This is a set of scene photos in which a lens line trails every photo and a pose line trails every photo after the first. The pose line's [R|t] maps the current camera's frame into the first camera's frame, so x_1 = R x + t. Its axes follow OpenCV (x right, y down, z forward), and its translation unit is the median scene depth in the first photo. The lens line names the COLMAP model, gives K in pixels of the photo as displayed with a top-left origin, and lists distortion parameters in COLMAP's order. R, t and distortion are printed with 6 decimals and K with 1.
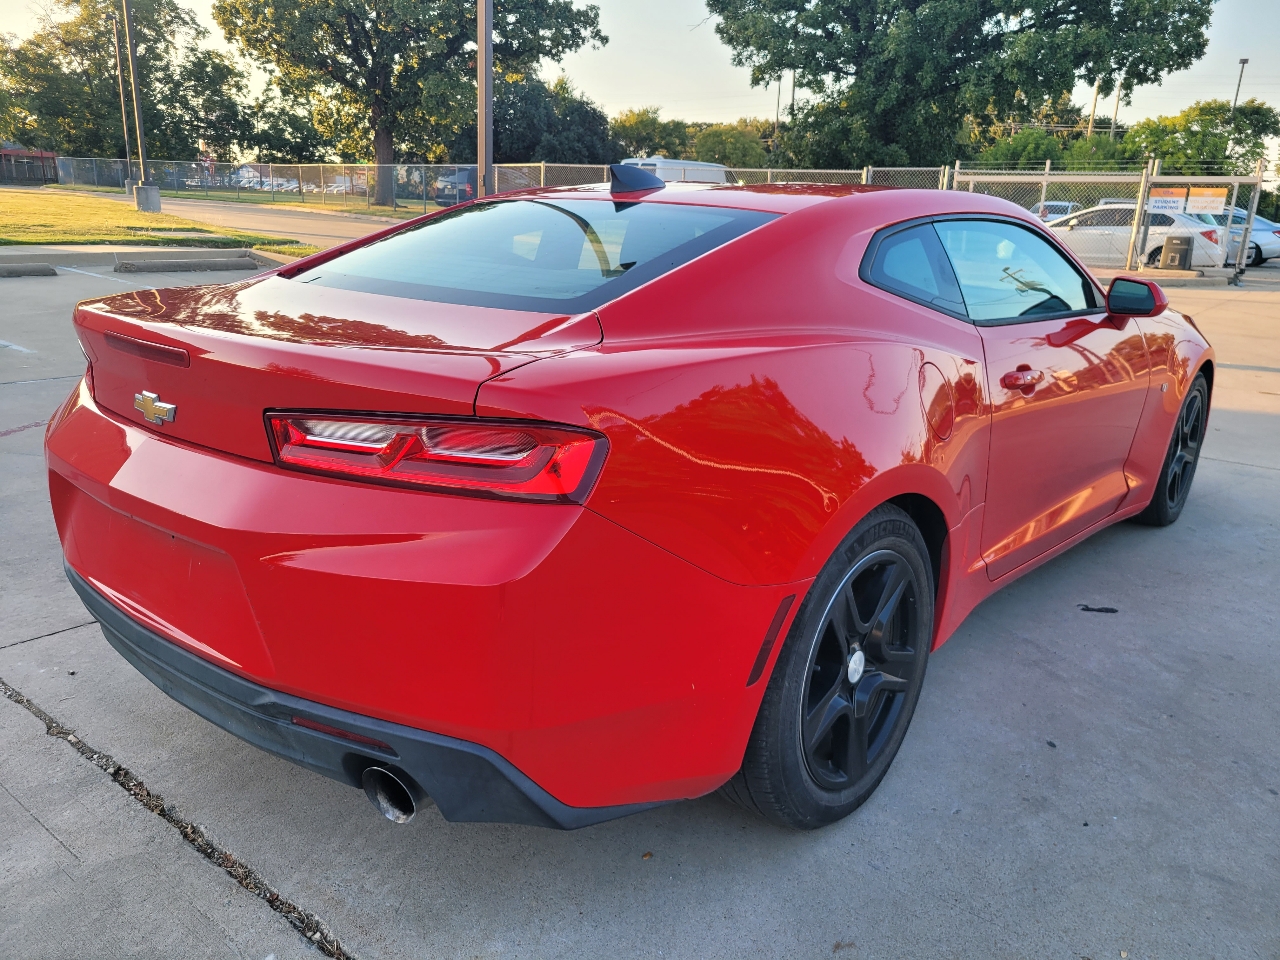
lens RADIAL K [[963.5, 0, 647.2], [0, 963.5, 493.1], [0, 0, 1]] dist [0.048848, -0.033820]
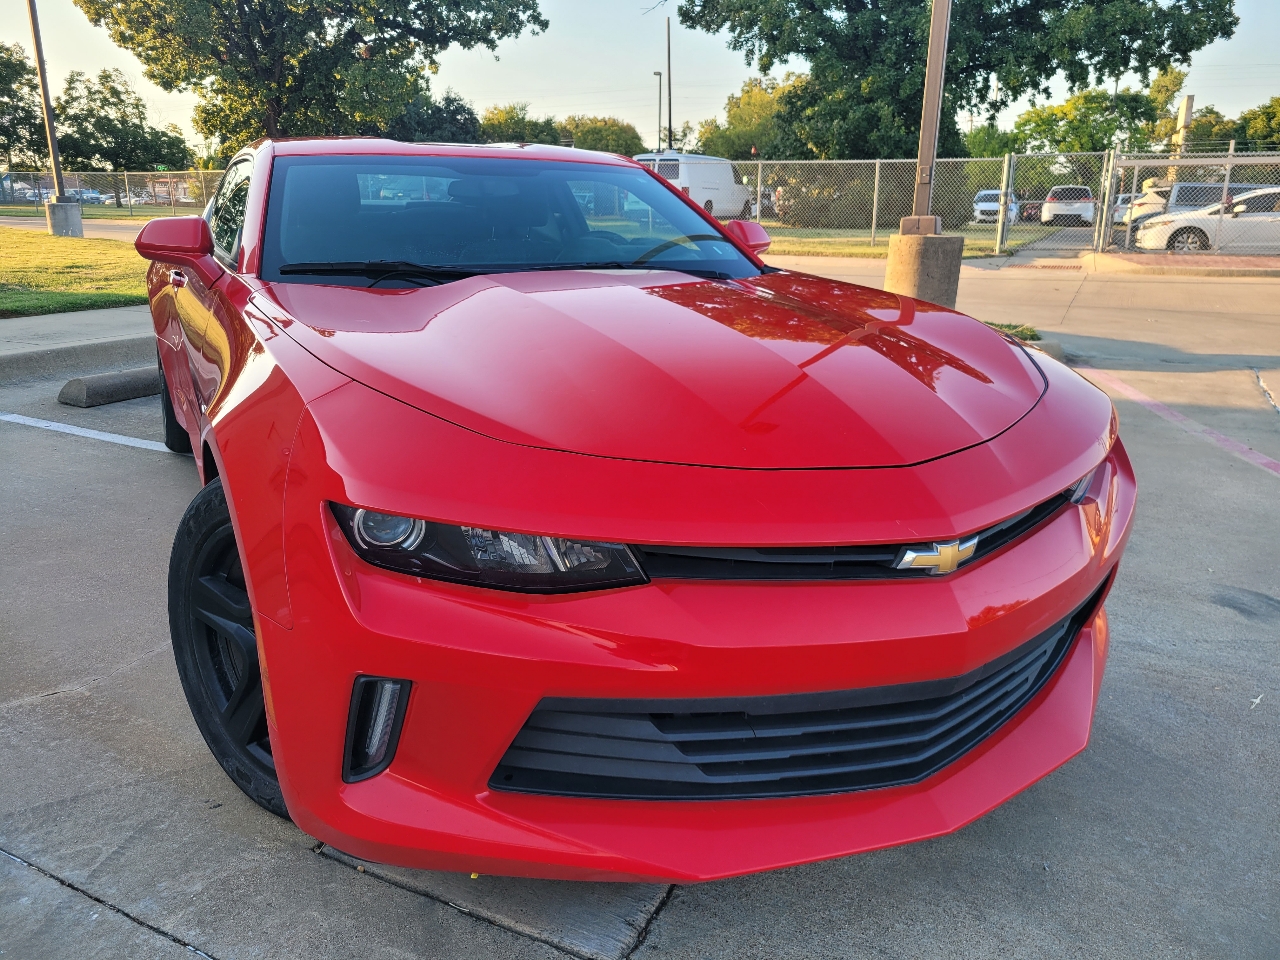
lens RADIAL K [[963.5, 0, 637.9], [0, 963.5, 476.0], [0, 0, 1]] dist [0.048848, -0.033820]
pose [[0.979620, -0.083141, 0.182843, -0.293751], [0.085930, 0.996274, -0.007368, -0.071872], [-0.181549, 0.022929, 0.983115, 0.213905]]
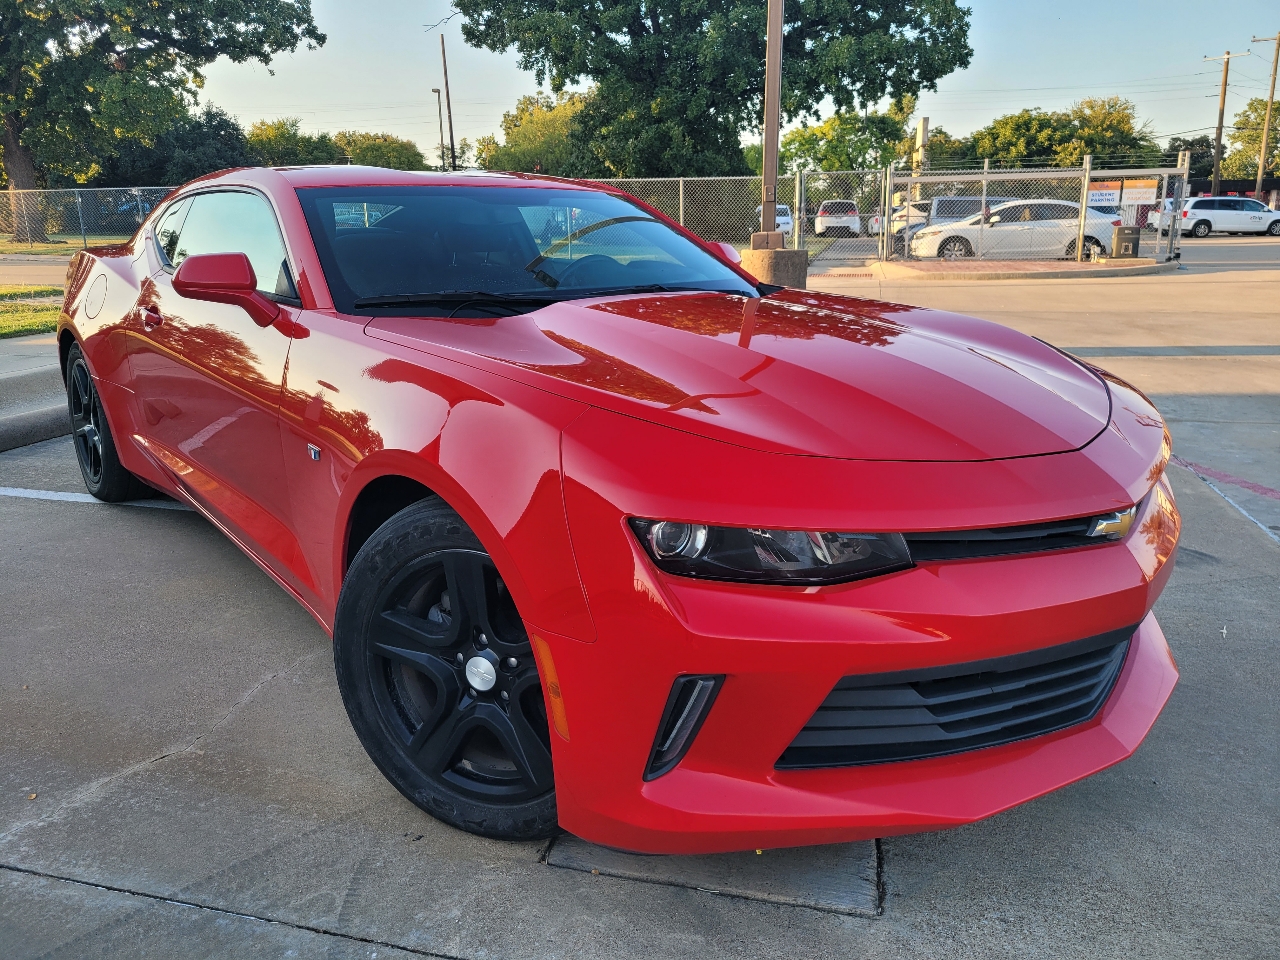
lens RADIAL K [[963.5, 0, 643.2], [0, 963.5, 475.2], [0, 0, 1]] dist [0.048848, -0.033820]
pose [[0.909827, -0.150159, 0.386869, -0.329364], [0.161549, 0.986860, 0.003112, -0.075706], [-0.382252, 0.059667, 0.922130, 0.217080]]
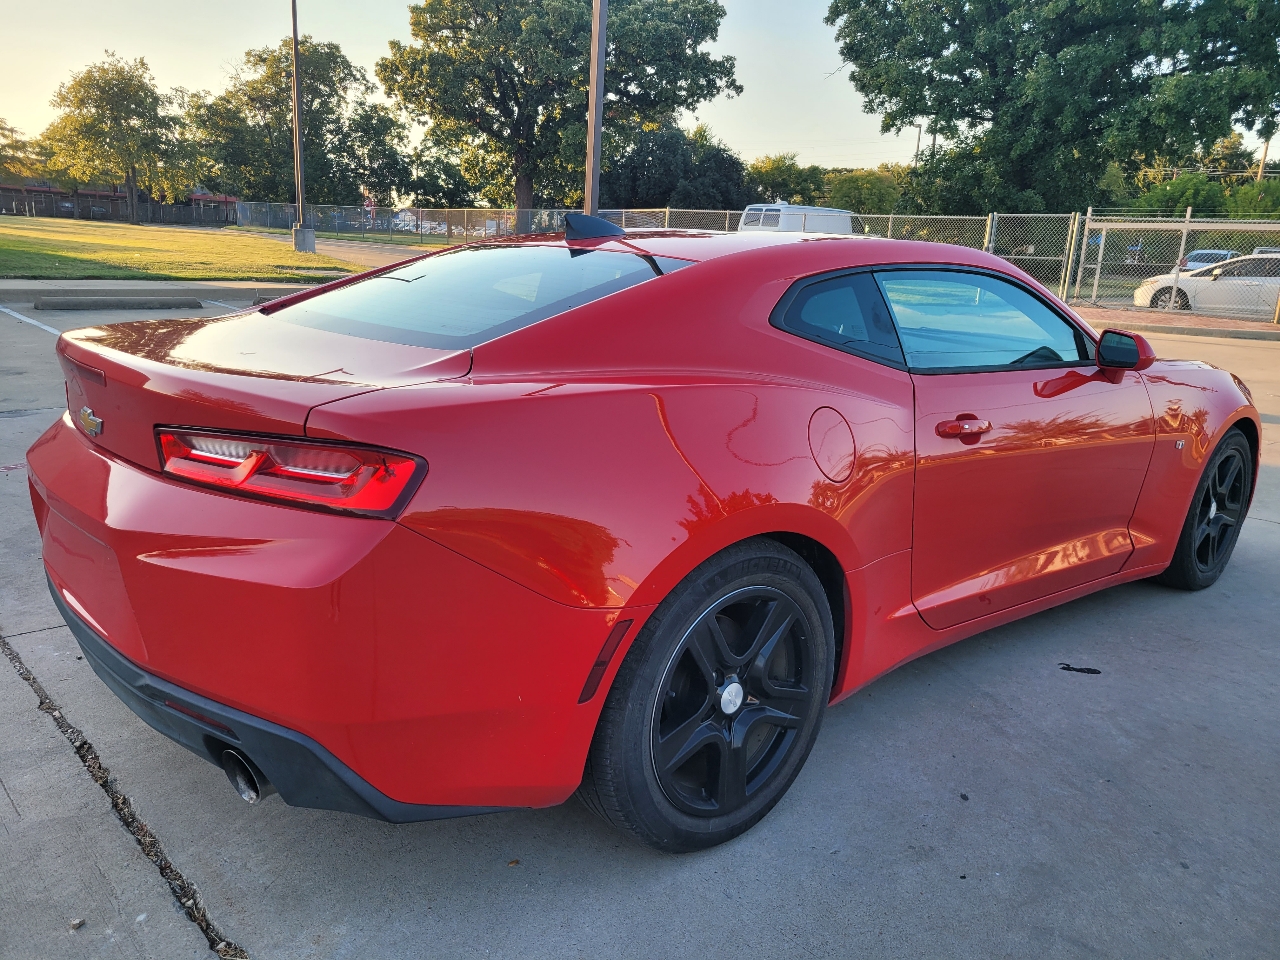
lens RADIAL K [[963.5, 0, 639.7], [0, 963.5, 491.8], [0, 0, 1]] dist [0.048848, -0.033820]
pose [[0.989322, 0.045468, -0.138476, 0.024385], [-0.051361, 0.997907, -0.039280, 0.000574], [0.136400, 0.045973, 0.989587, -0.003848]]
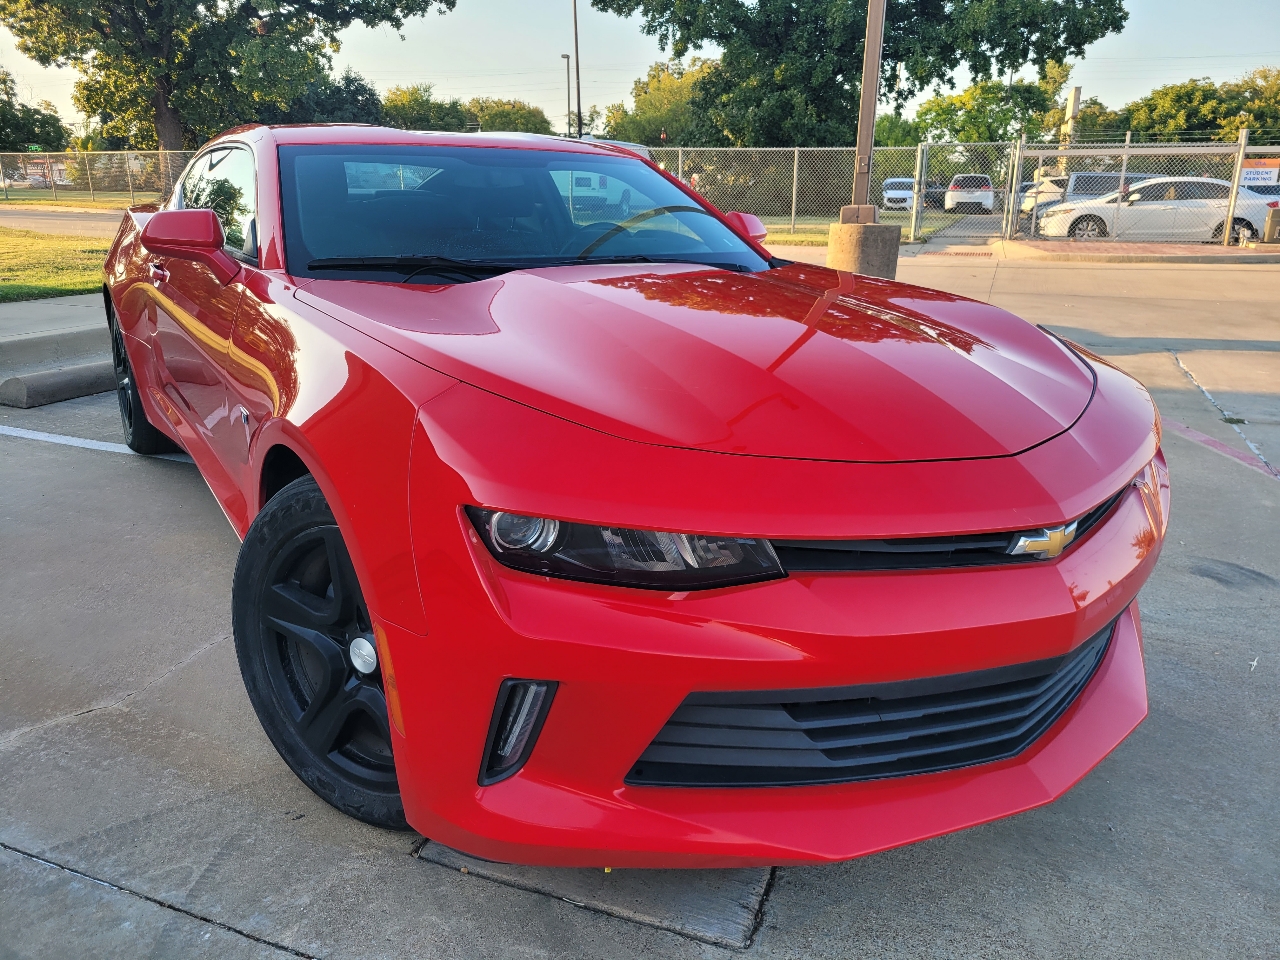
lens RADIAL K [[963.5, 0, 647.1], [0, 963.5, 488.4], [0, 0, 1]] dist [0.048848, -0.033820]
pose [[0.954614, -0.113525, 0.275360, -0.308998], [0.110228, 0.993527, 0.027474, -0.074090], [-0.276697, 0.004125, 0.960948, 0.216584]]
